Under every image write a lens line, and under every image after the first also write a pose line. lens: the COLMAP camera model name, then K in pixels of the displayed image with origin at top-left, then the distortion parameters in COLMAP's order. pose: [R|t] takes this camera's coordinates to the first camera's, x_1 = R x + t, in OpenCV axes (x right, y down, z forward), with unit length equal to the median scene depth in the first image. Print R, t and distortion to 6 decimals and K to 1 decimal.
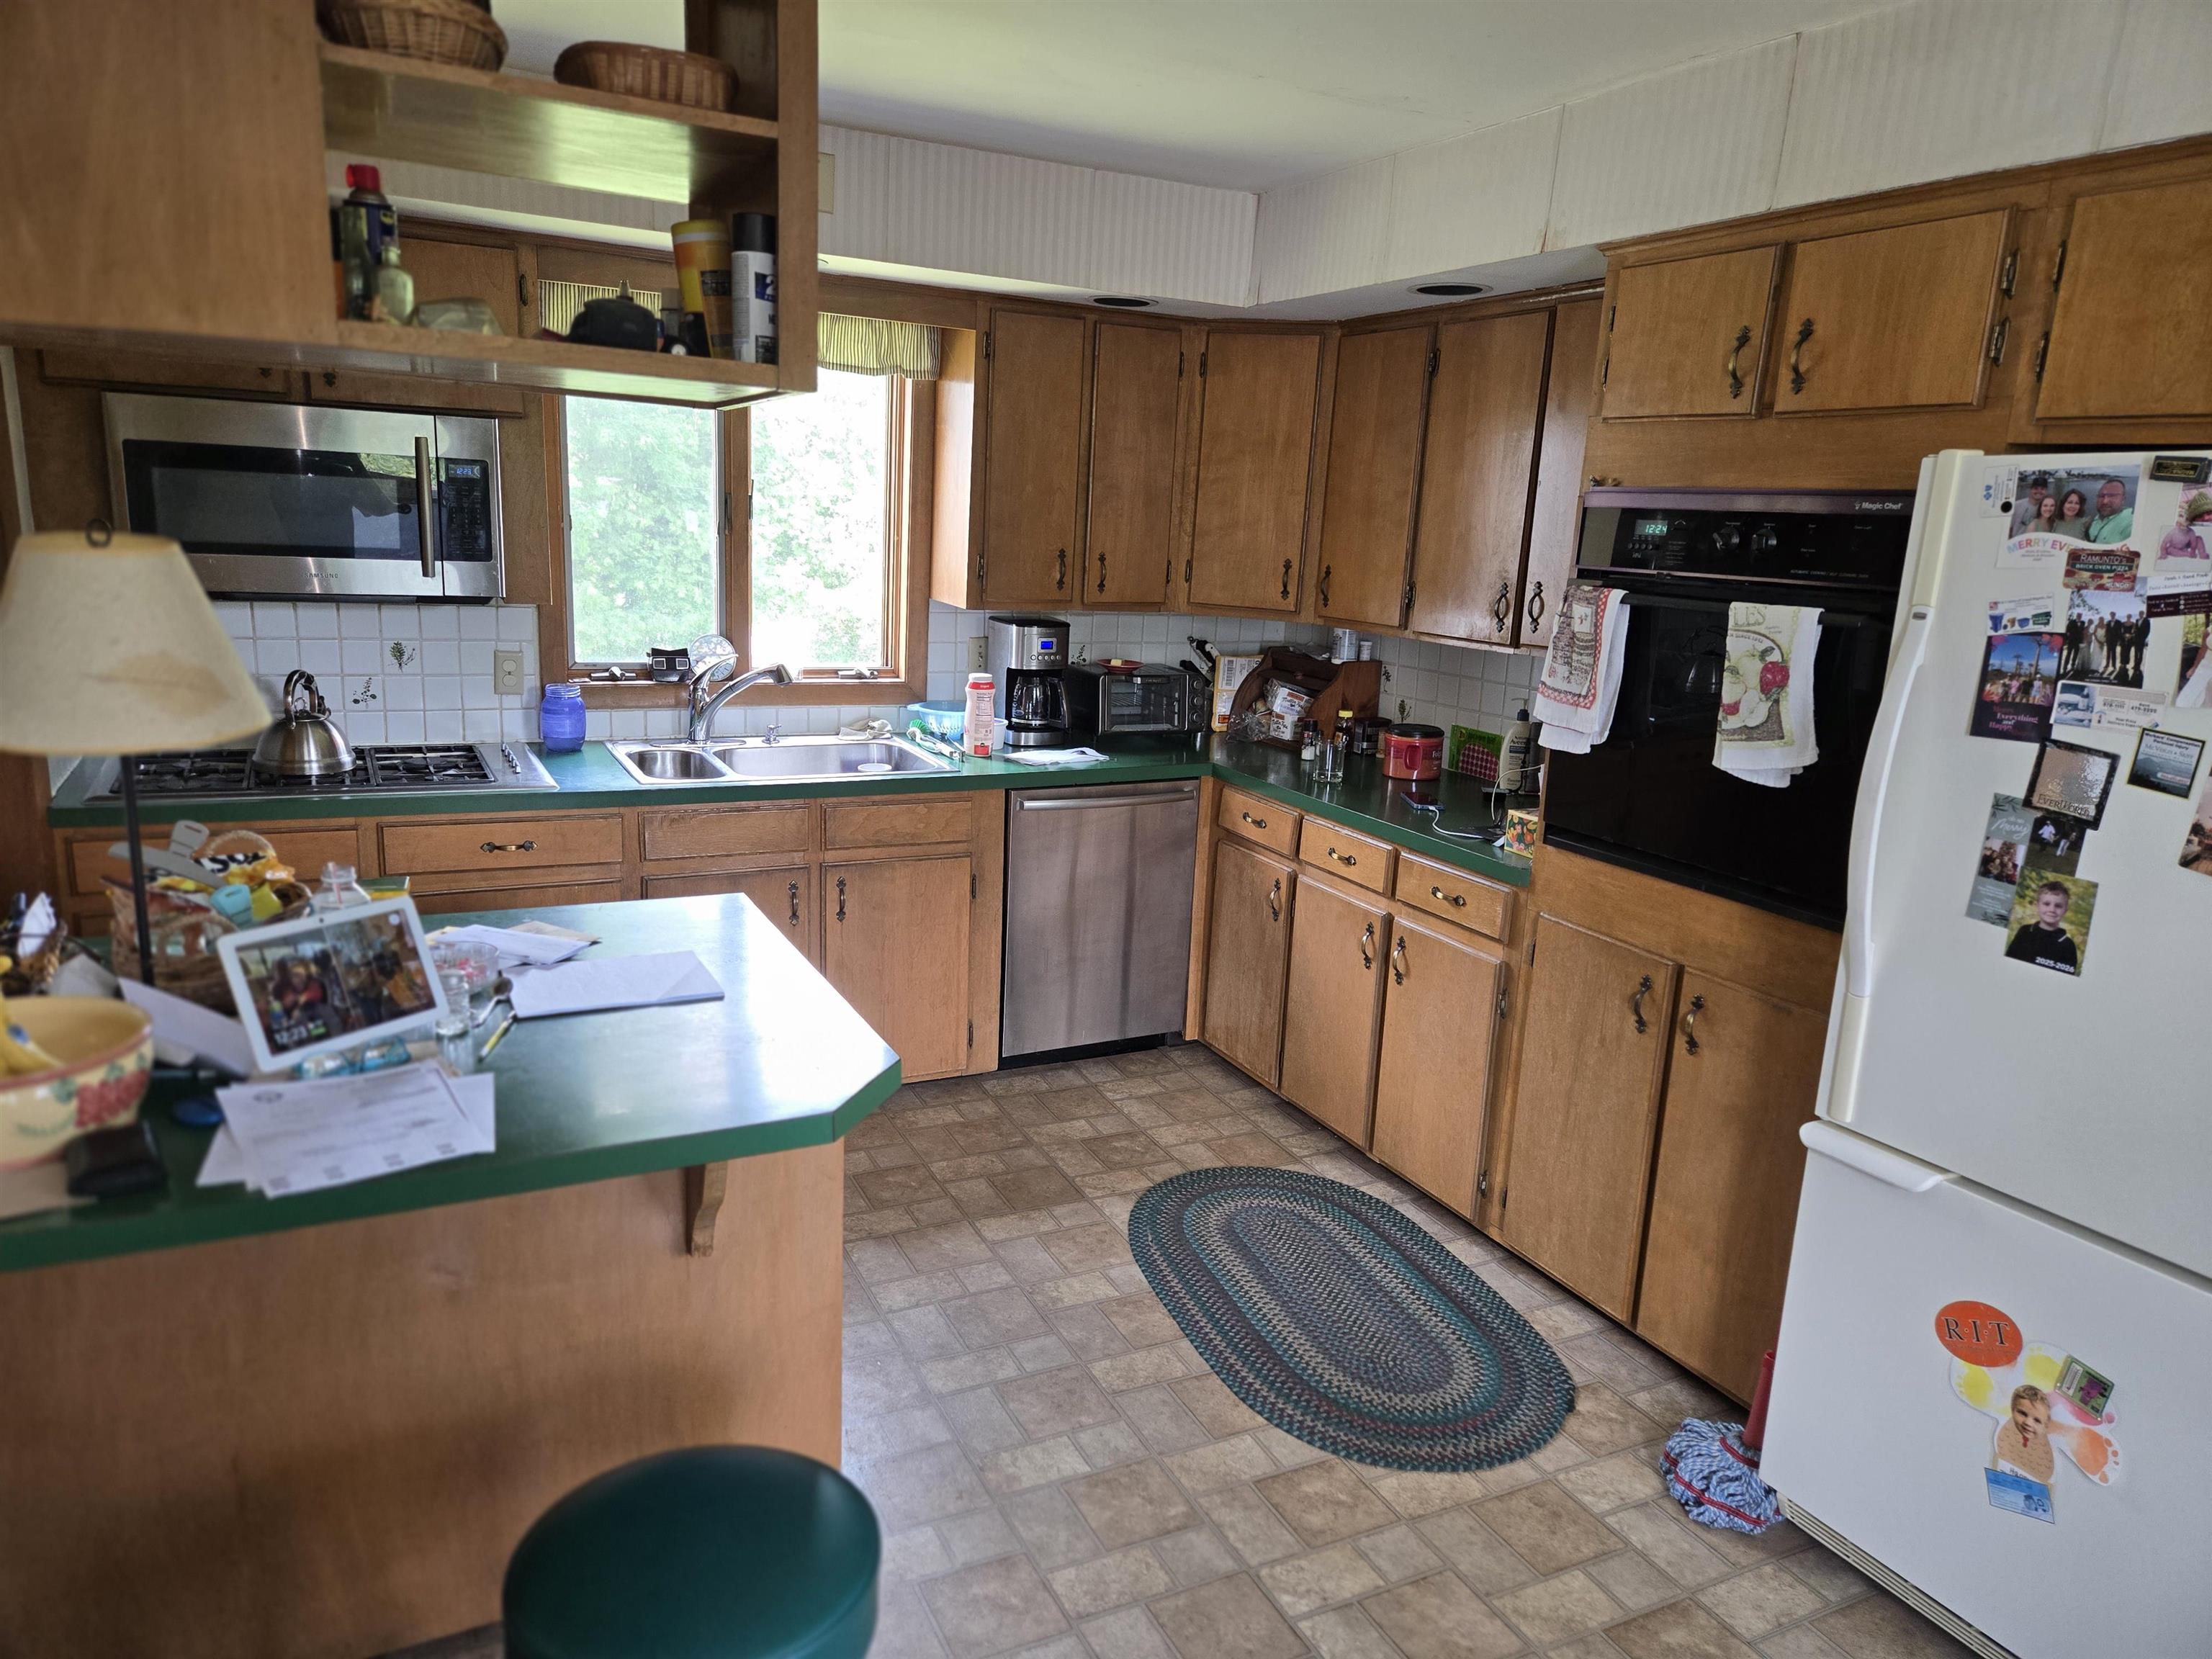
lens RADIAL K [[1485.8, 0, 1106.4], [0, 1485.8, 843.4], [0, 0, 1]] dist [0.076806, -0.069543]
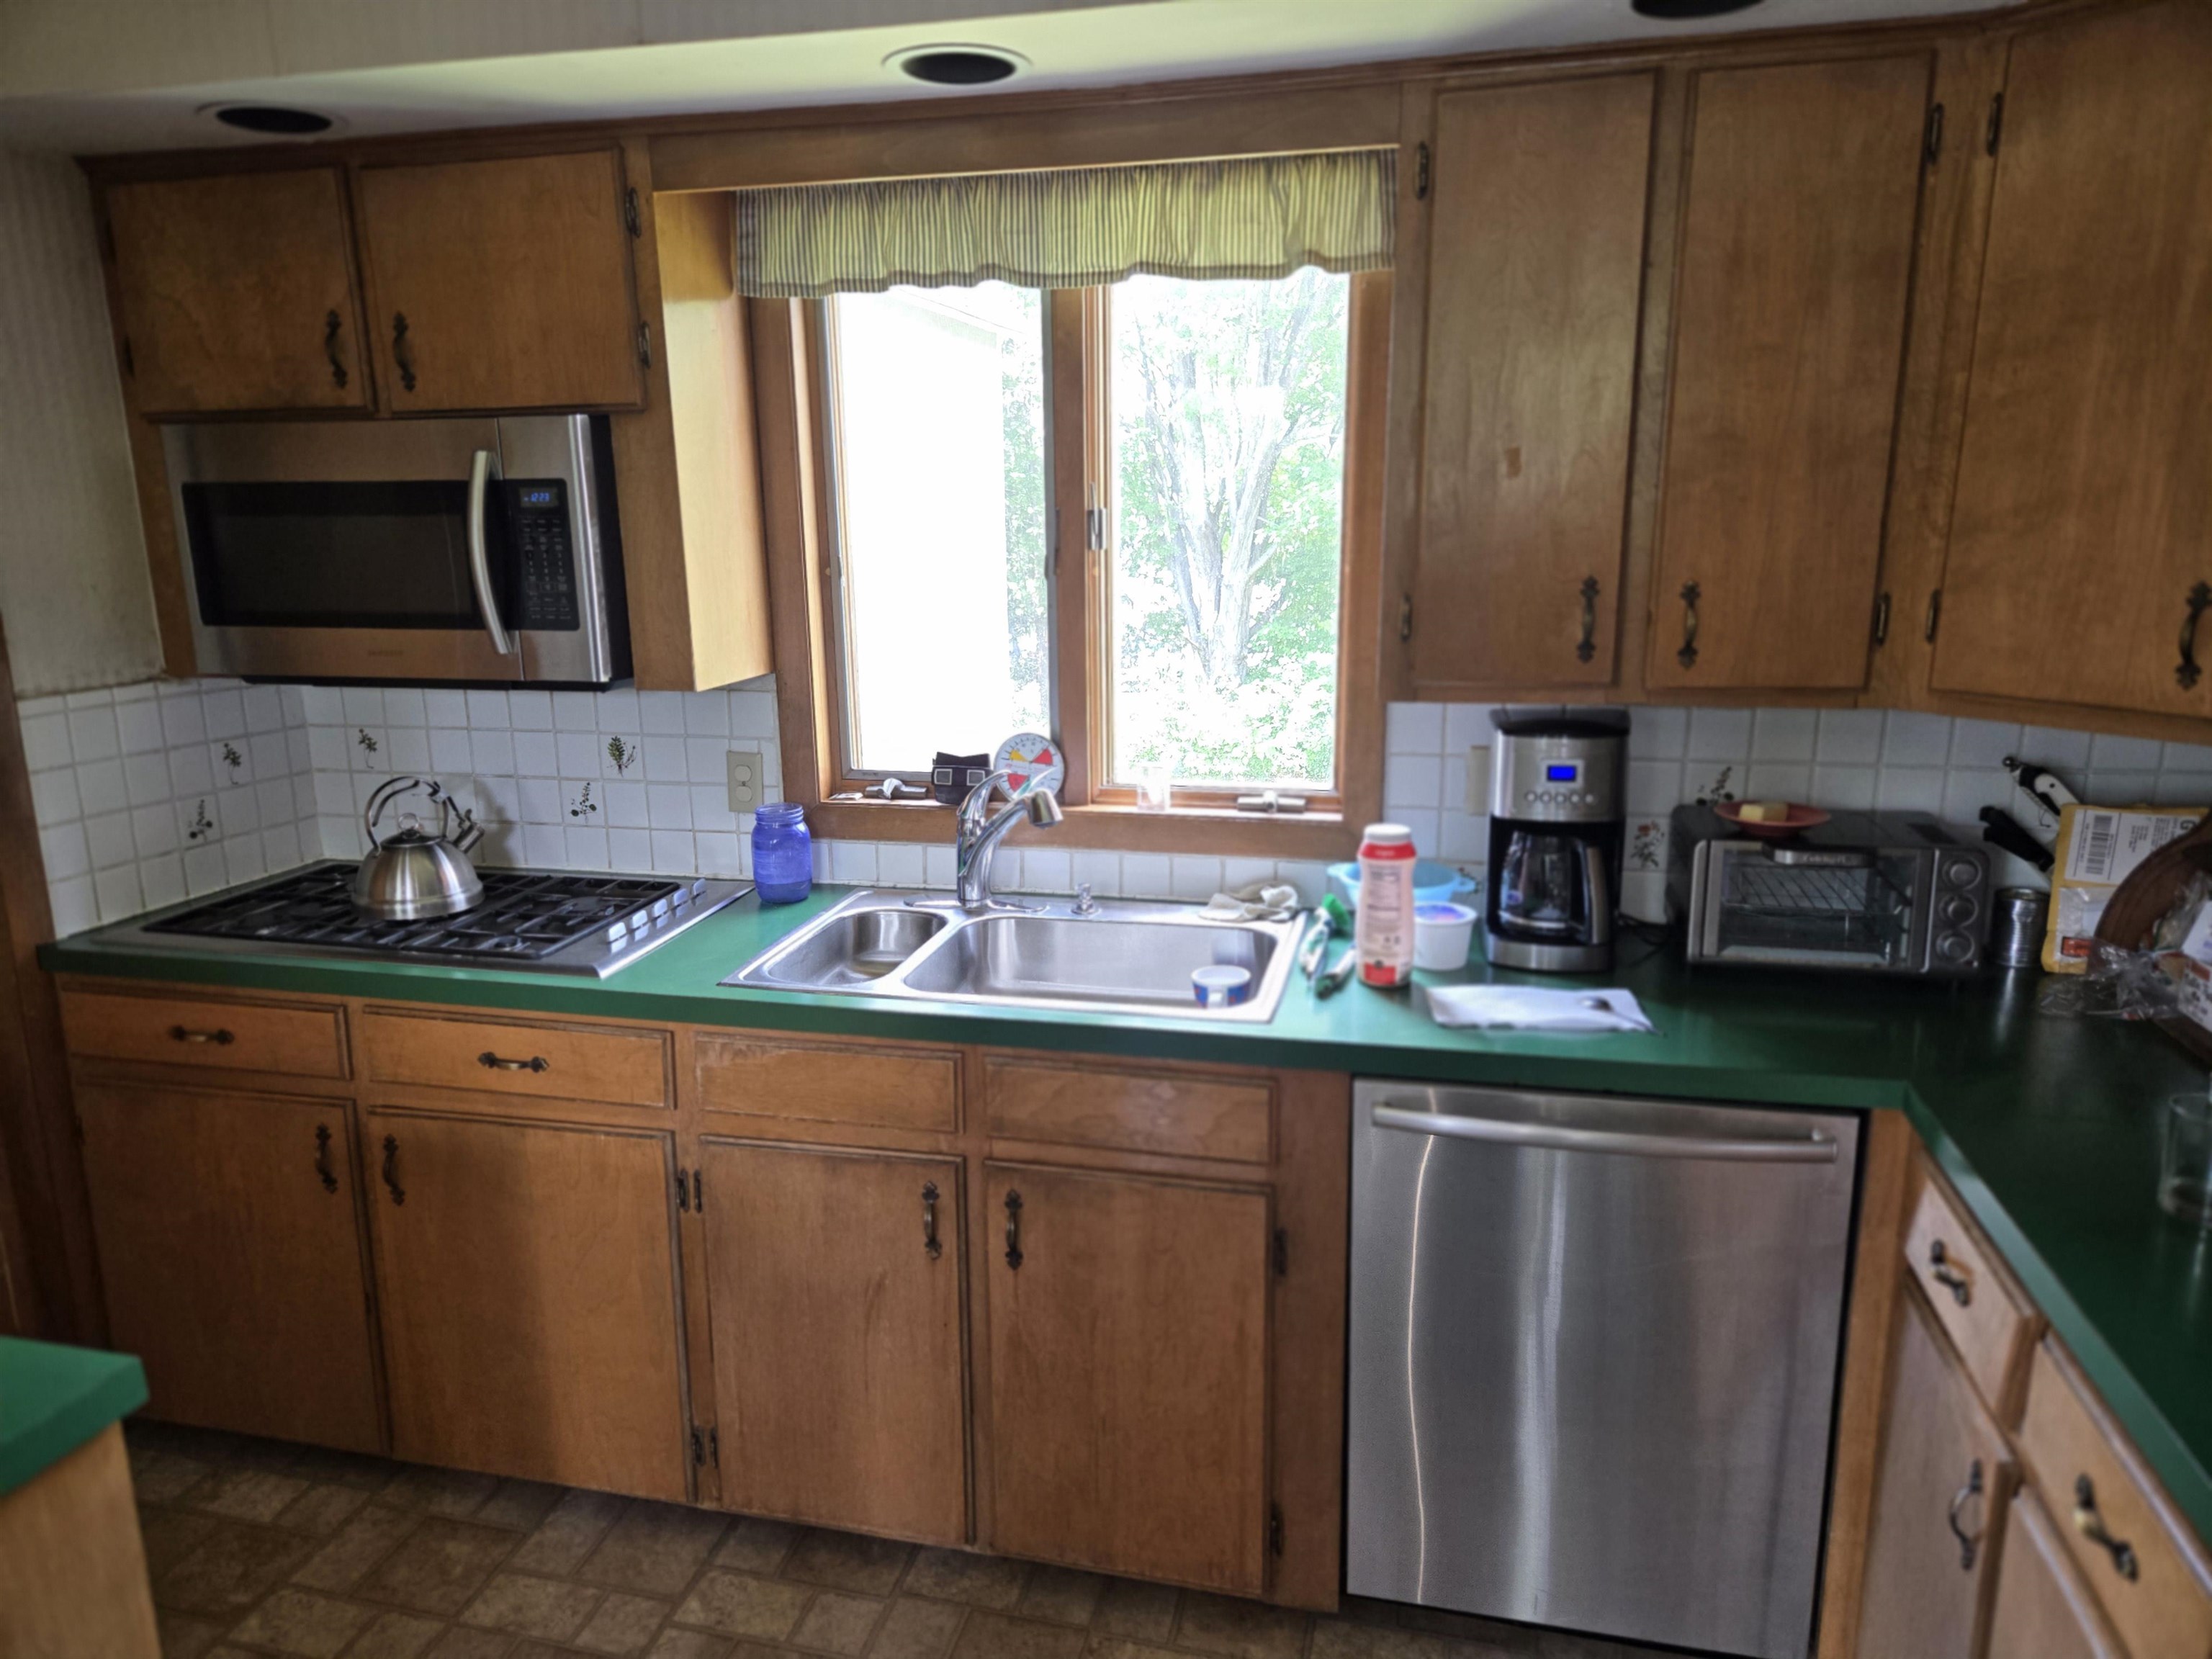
lens RADIAL K [[1485.8, 0, 1106.4], [0, 1485.8, 843.4], [0, 0, 1]] dist [0.076806, -0.069543]
pose [[0.745326, 0.086770, -0.661030, 0.180662], [-0.101262, 0.994725, 0.016397, -0.105881], [0.658965, 0.054716, 0.750180, 0.546284]]
